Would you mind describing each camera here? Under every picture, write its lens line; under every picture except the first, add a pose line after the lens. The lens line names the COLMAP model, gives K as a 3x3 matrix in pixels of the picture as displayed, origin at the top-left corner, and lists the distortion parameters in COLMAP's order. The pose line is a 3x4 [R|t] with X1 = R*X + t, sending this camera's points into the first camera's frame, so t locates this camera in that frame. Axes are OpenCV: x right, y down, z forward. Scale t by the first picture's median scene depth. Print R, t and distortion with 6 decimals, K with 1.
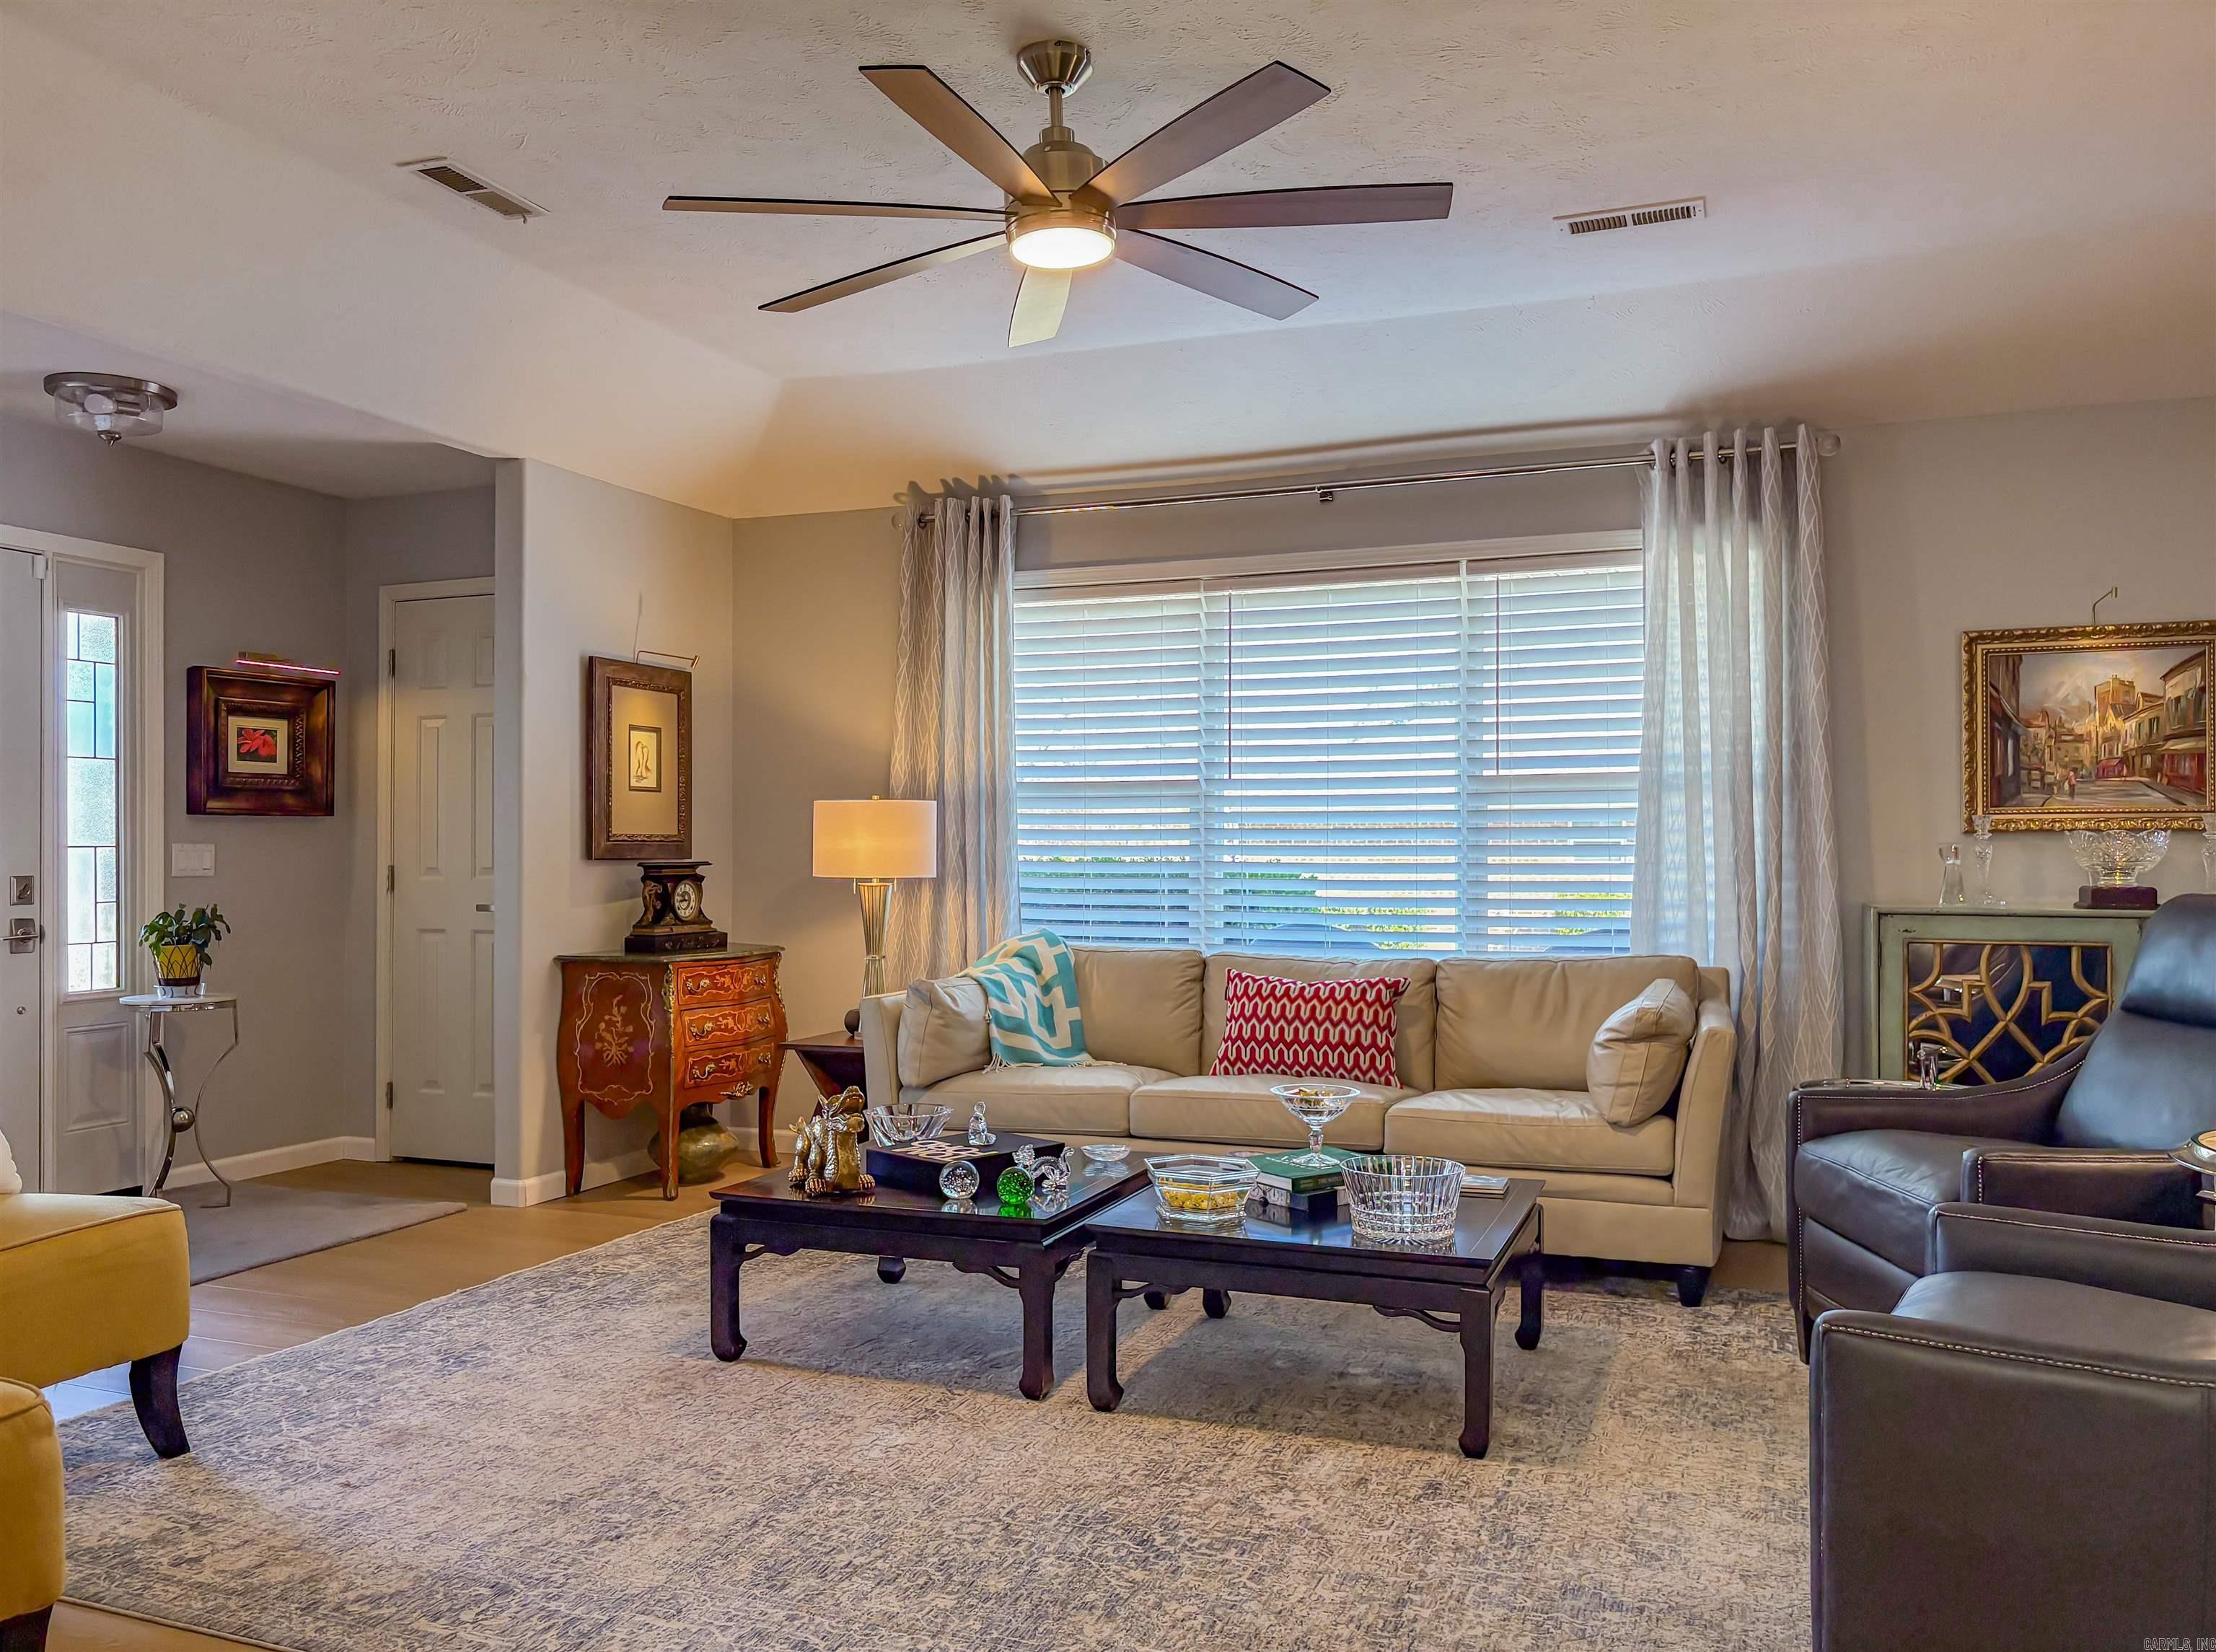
lens RADIAL K [[1719.4, 0, 1103.6], [0, 1719.4, 836.0], [0, 0, 1]] dist [0.013589, -0.005854]
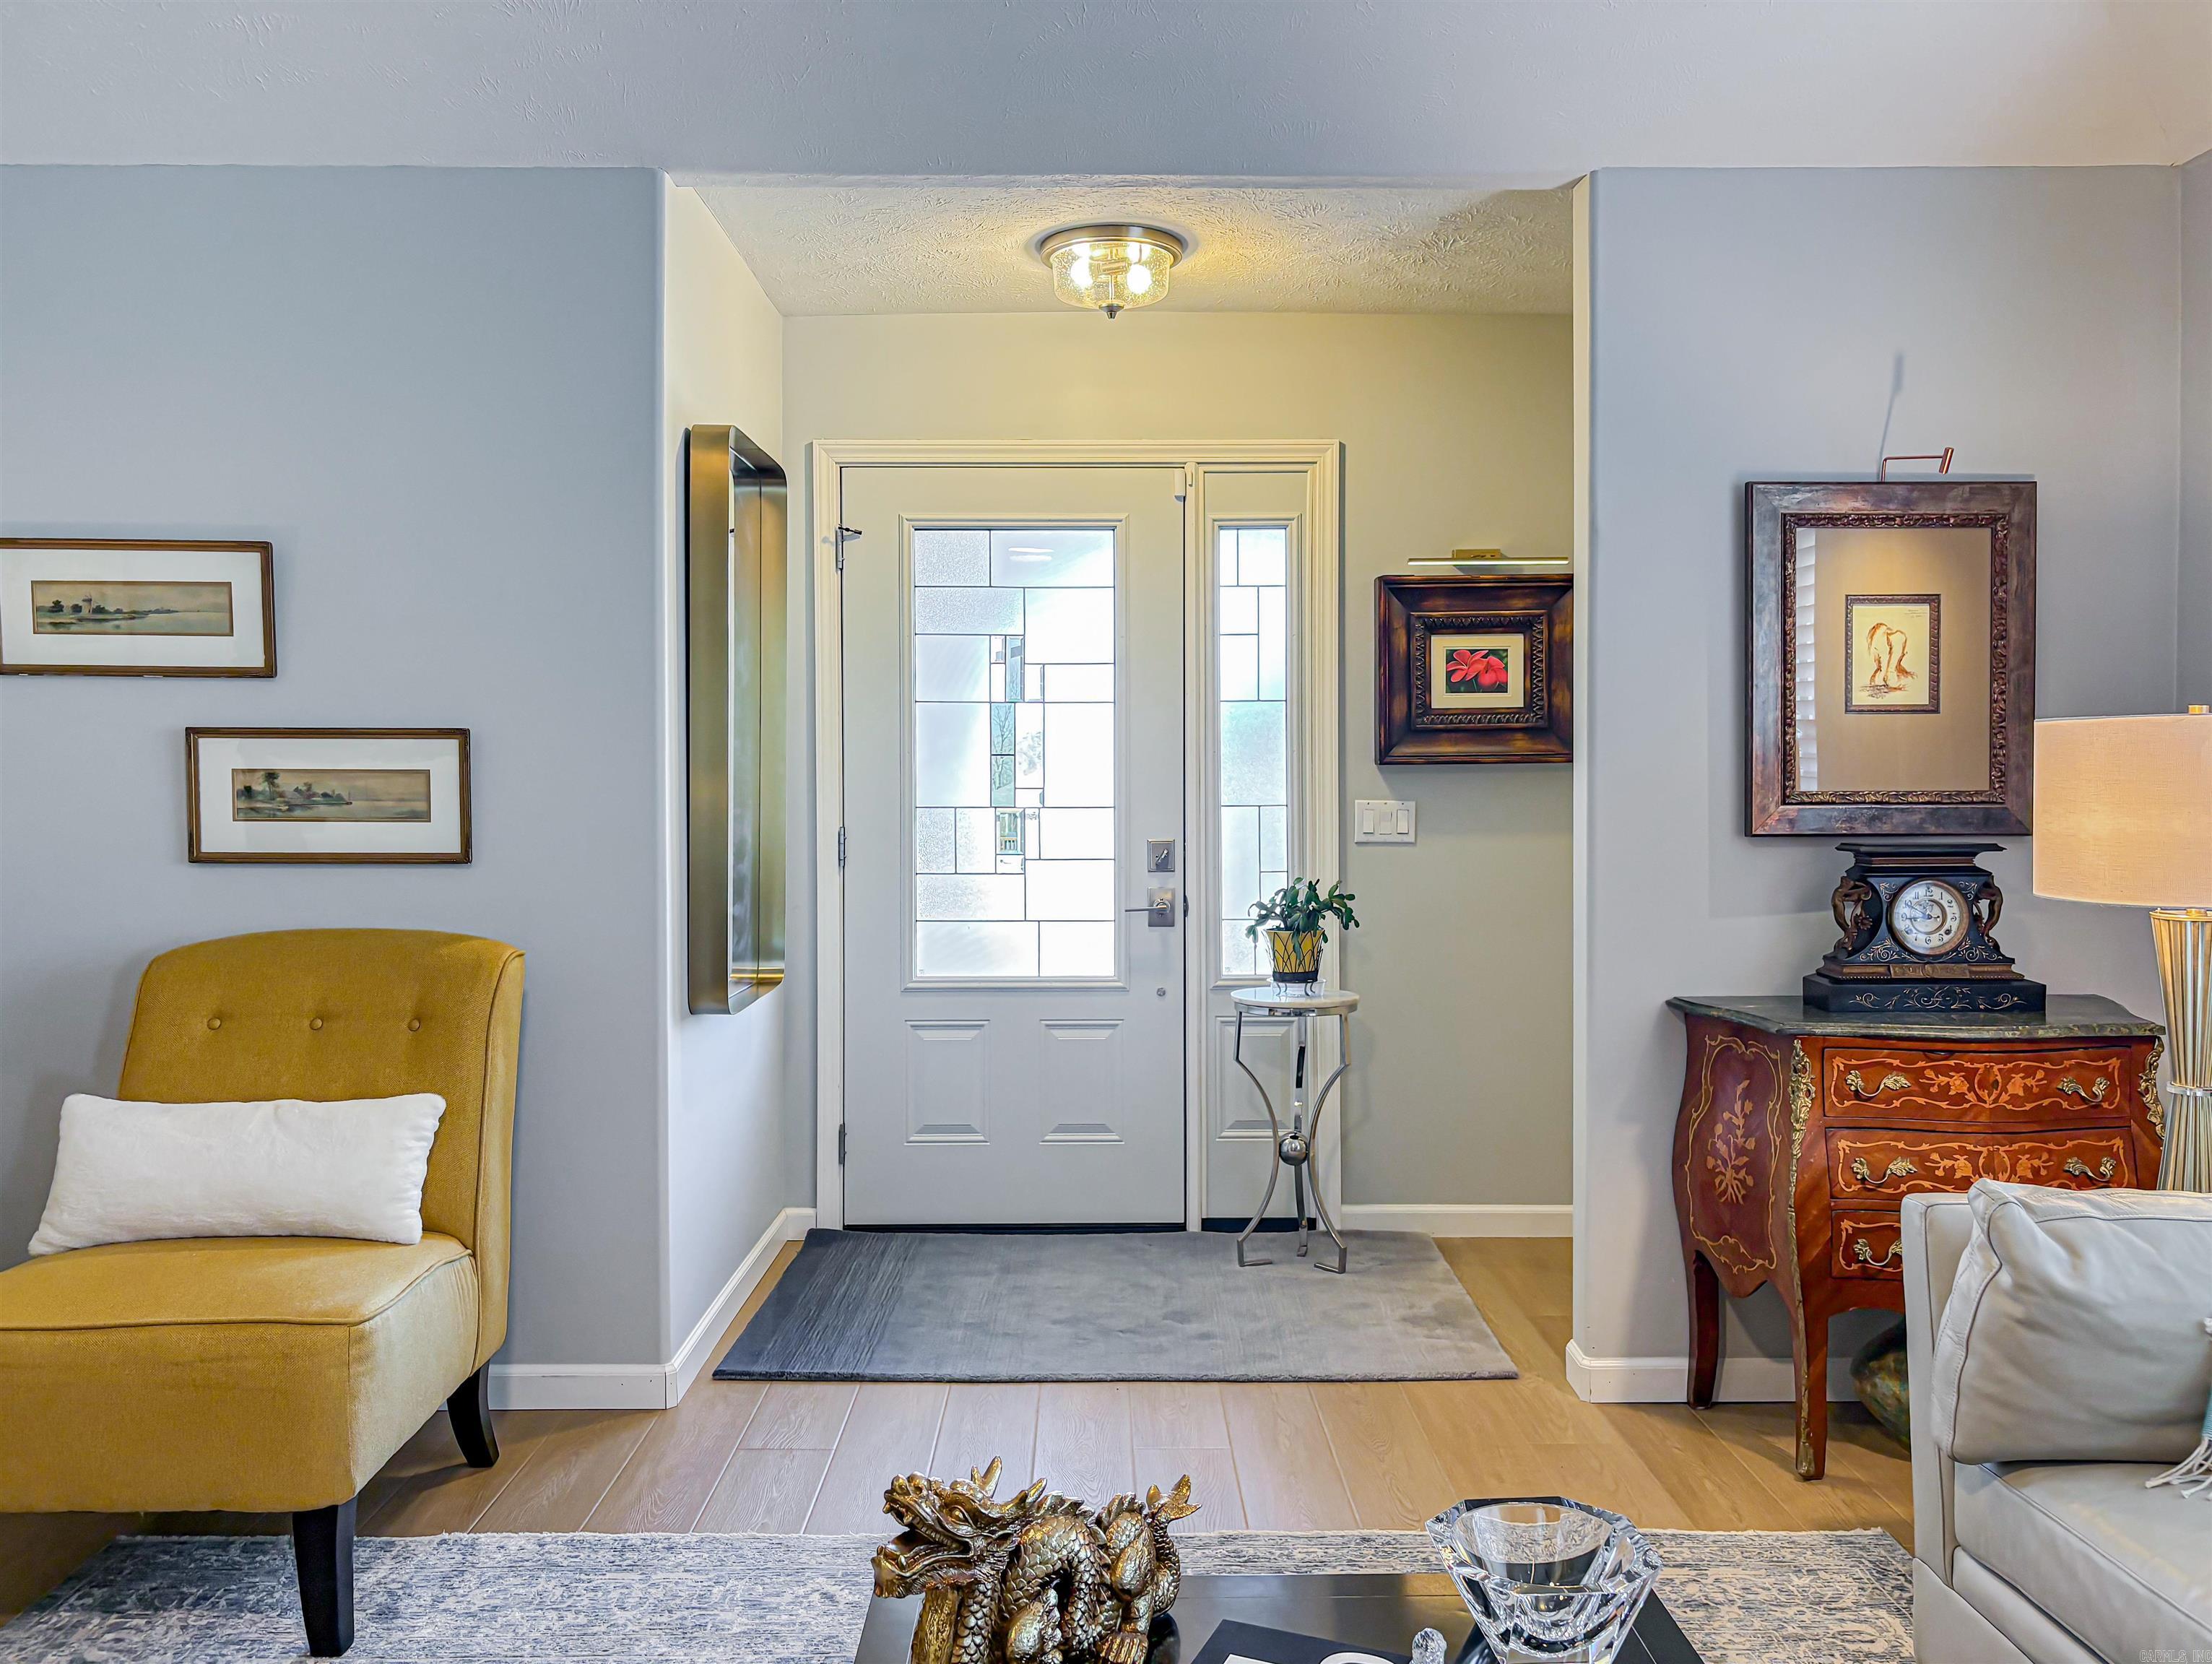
lens RADIAL K [[1716.3, 0, 1105.5], [0, 1716.3, 822.7], [0, 0, 1]] dist [0.013589, -0.005854]
pose [[0.381225, 0.022472, -0.924209, 0.151215], [0.012900, 0.999478, 0.029624, -0.010718], [0.924392, -0.023215, 0.380736, 0.573671]]
